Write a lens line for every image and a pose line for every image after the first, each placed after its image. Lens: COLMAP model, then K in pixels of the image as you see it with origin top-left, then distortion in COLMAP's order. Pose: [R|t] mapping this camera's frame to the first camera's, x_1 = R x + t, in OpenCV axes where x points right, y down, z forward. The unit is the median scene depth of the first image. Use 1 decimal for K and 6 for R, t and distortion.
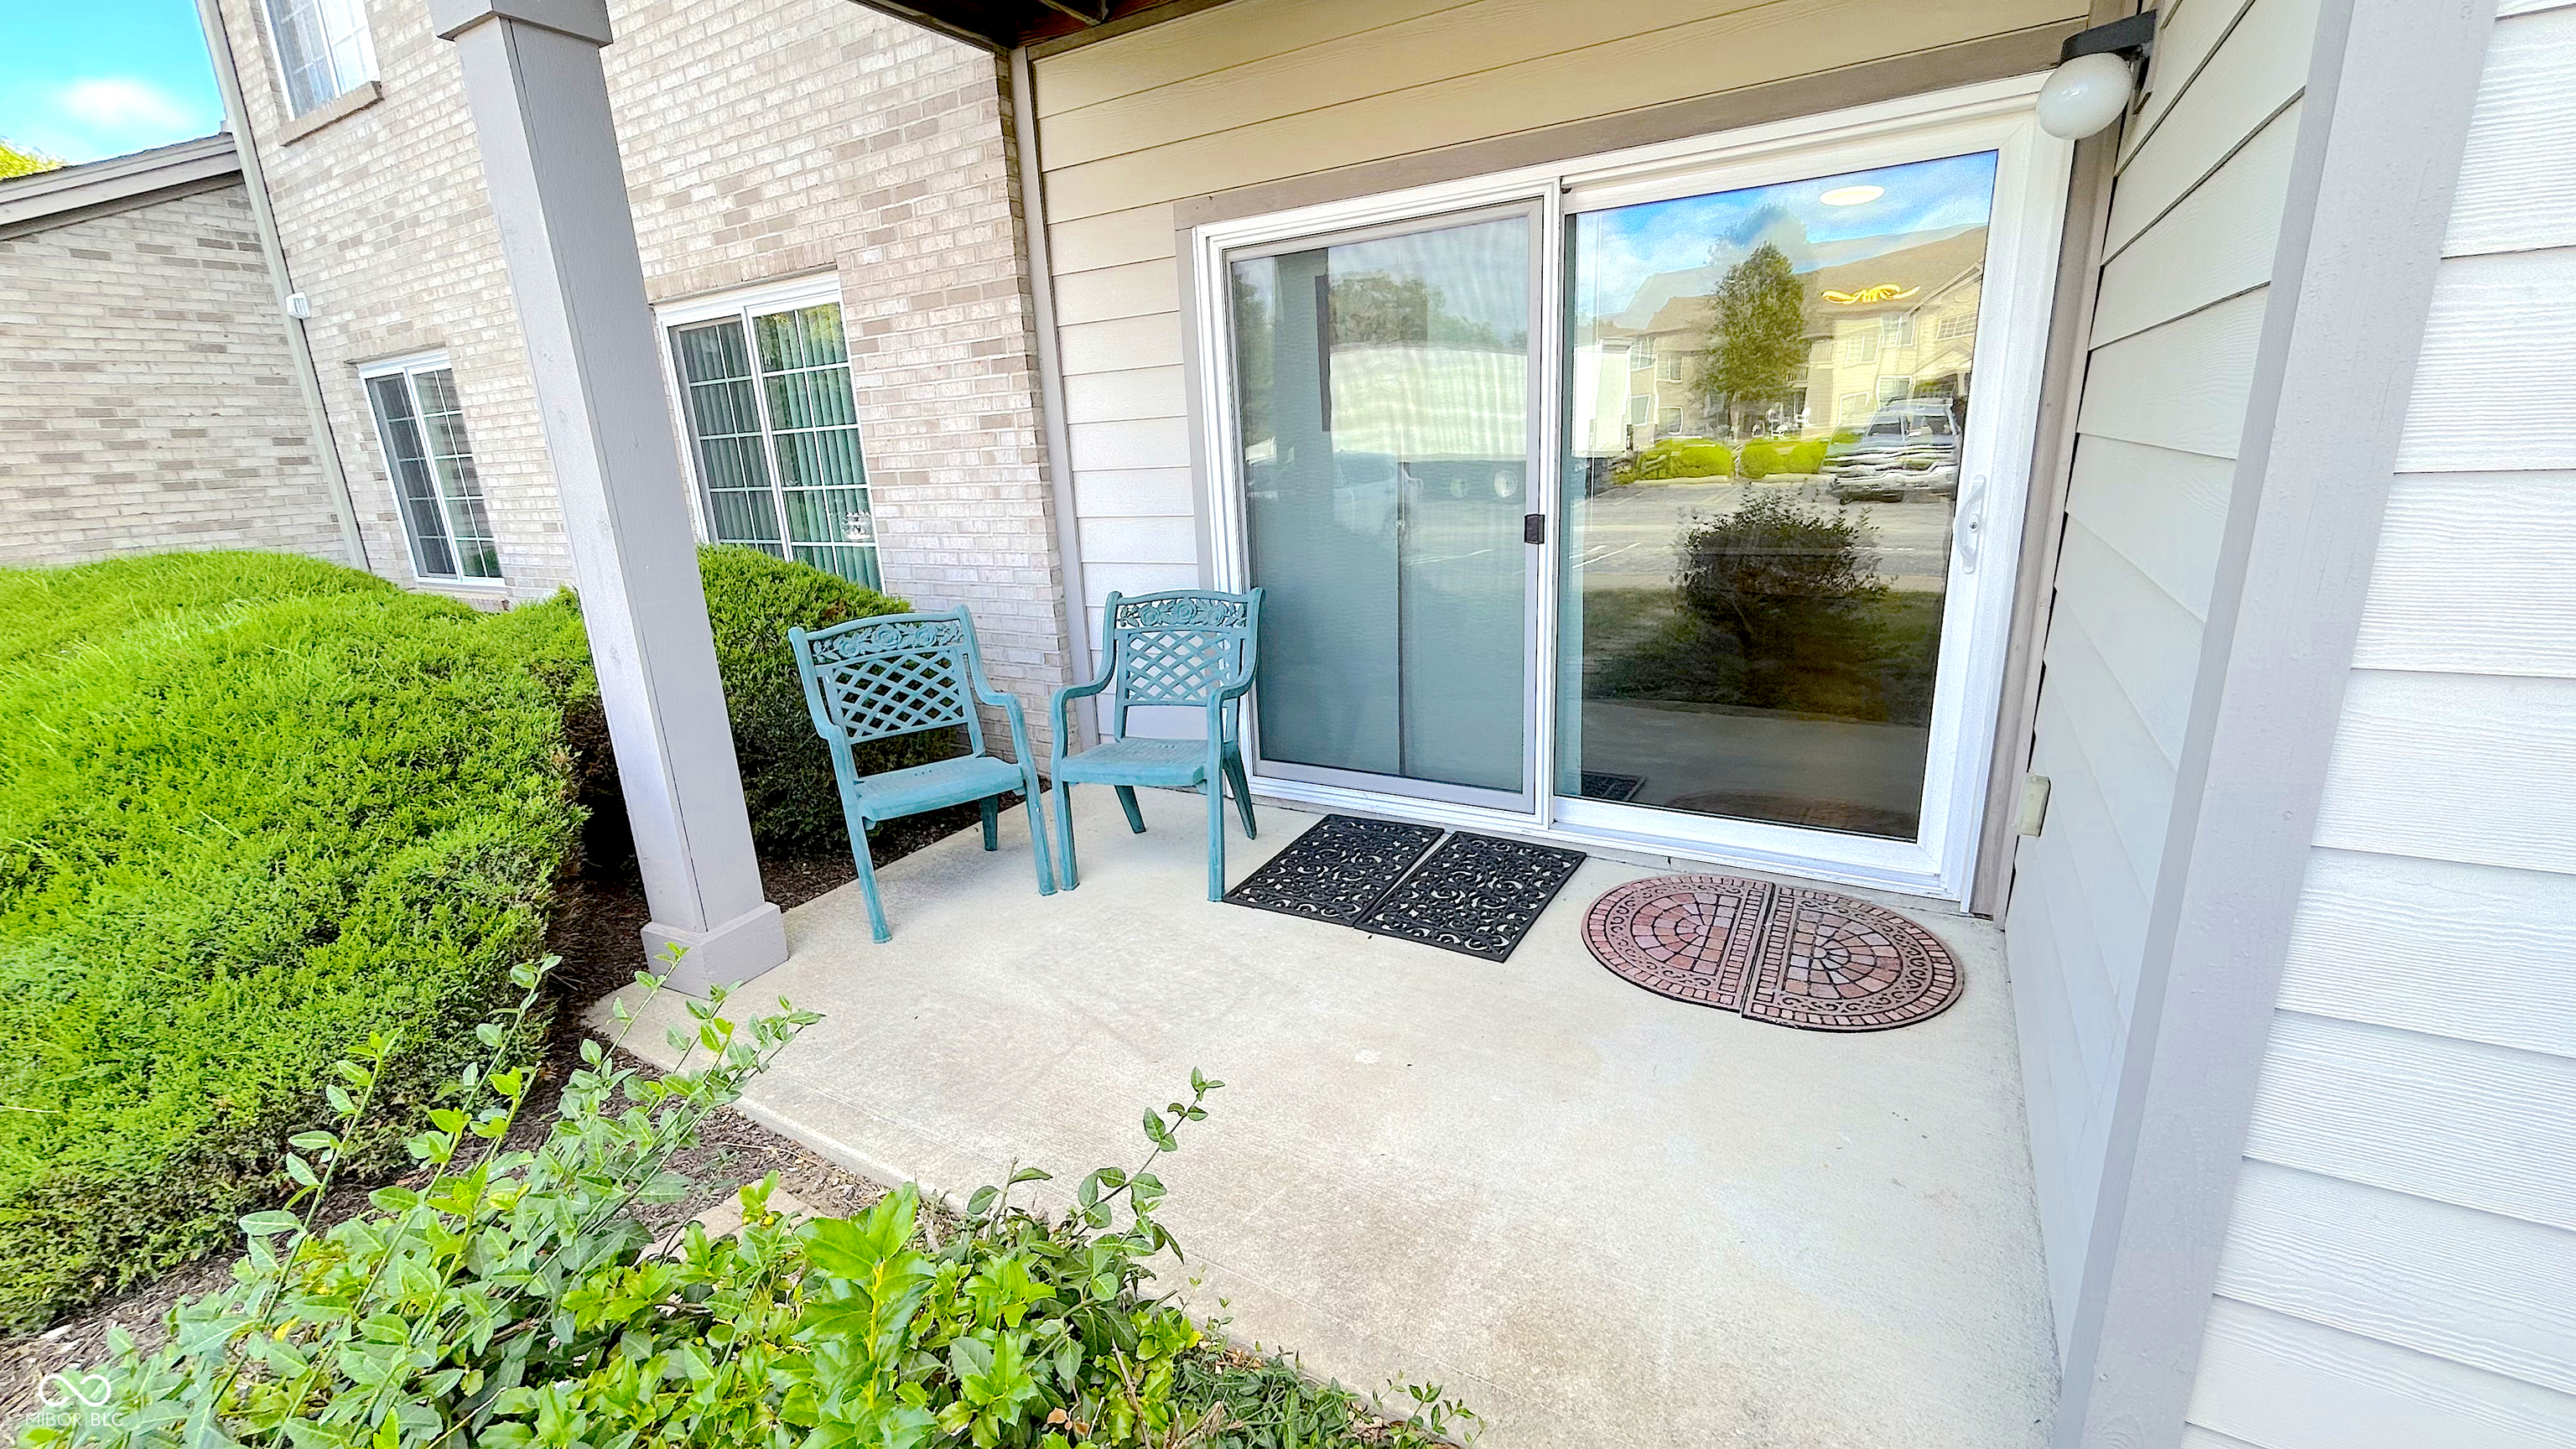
lens RADIAL K [[1048.4, 0, 1286.3], [0, 1048.4, 716.2], [0, 0, 1]] dist [0.001262, 0.000313]
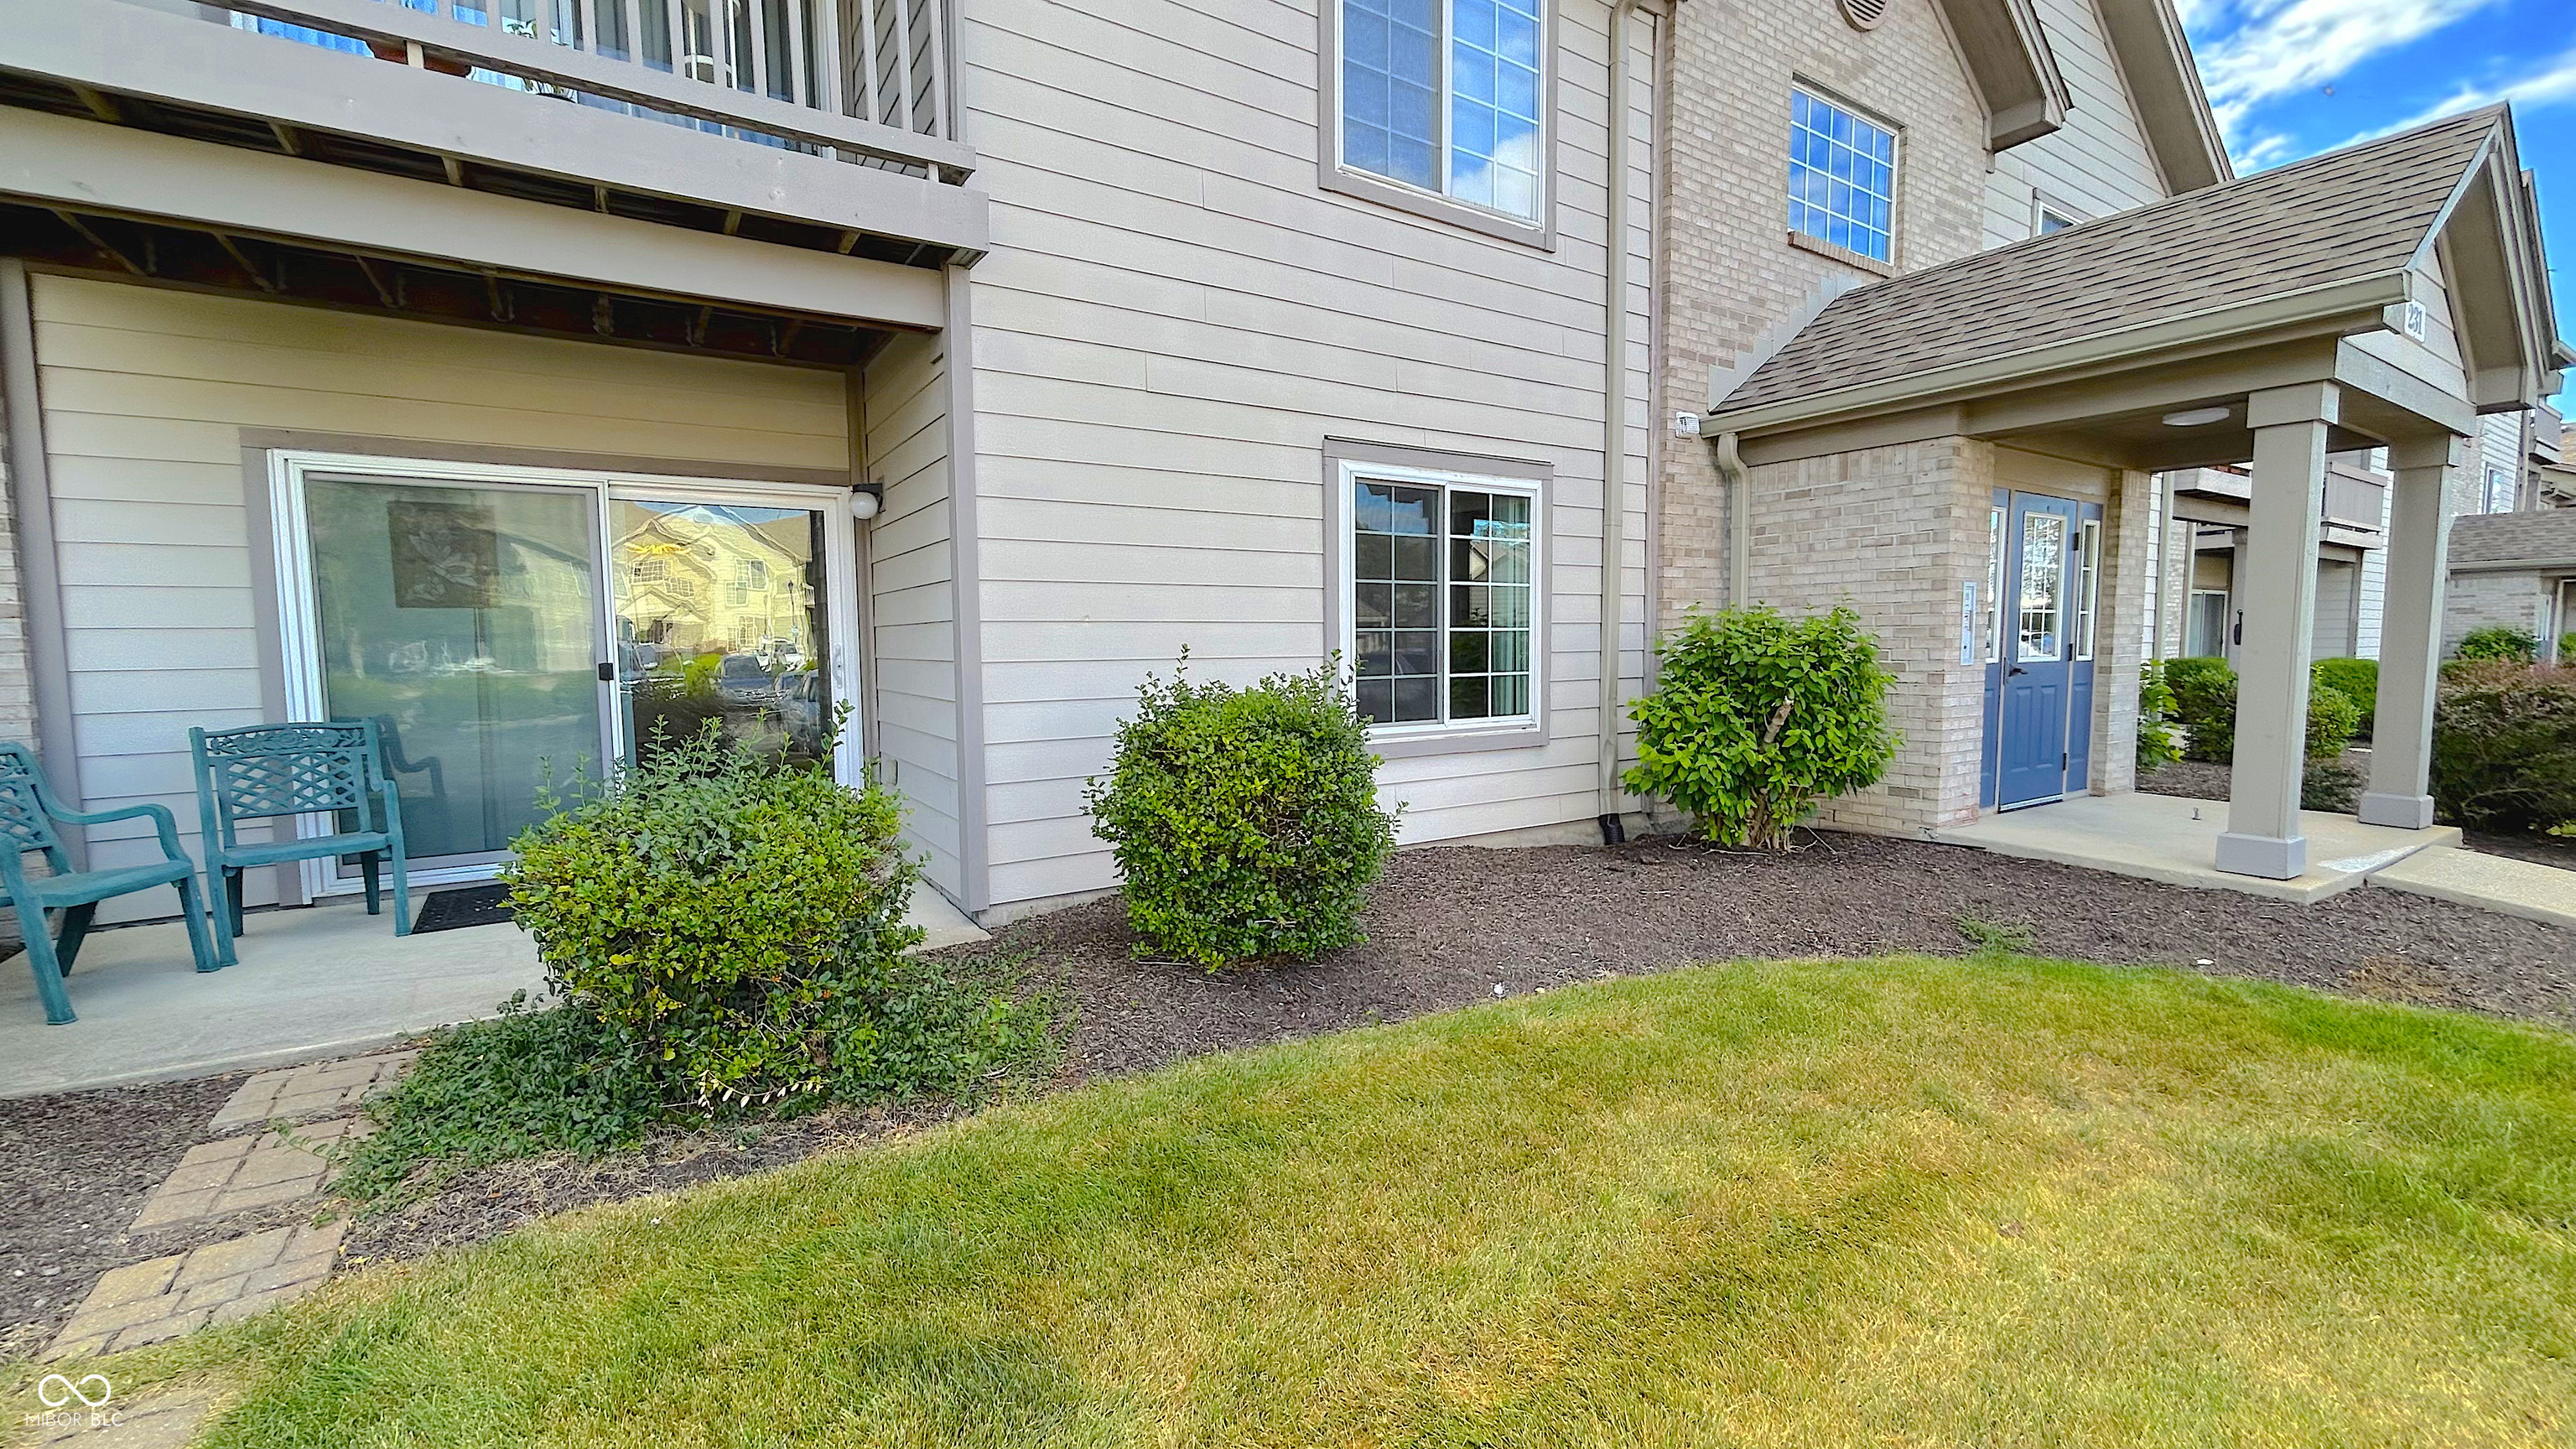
lens RADIAL K [[1048.4, 0, 1284.5], [0, 1048.4, 724.2], [0, 0, 1]] dist [0.001262, 0.000313]
pose [[0.441678, -0.025979, 0.896798, -0.723518], [0.215337, 0.973431, -0.077856, 0.244997], [-0.870948, 0.227500, 0.435537, -0.601851]]
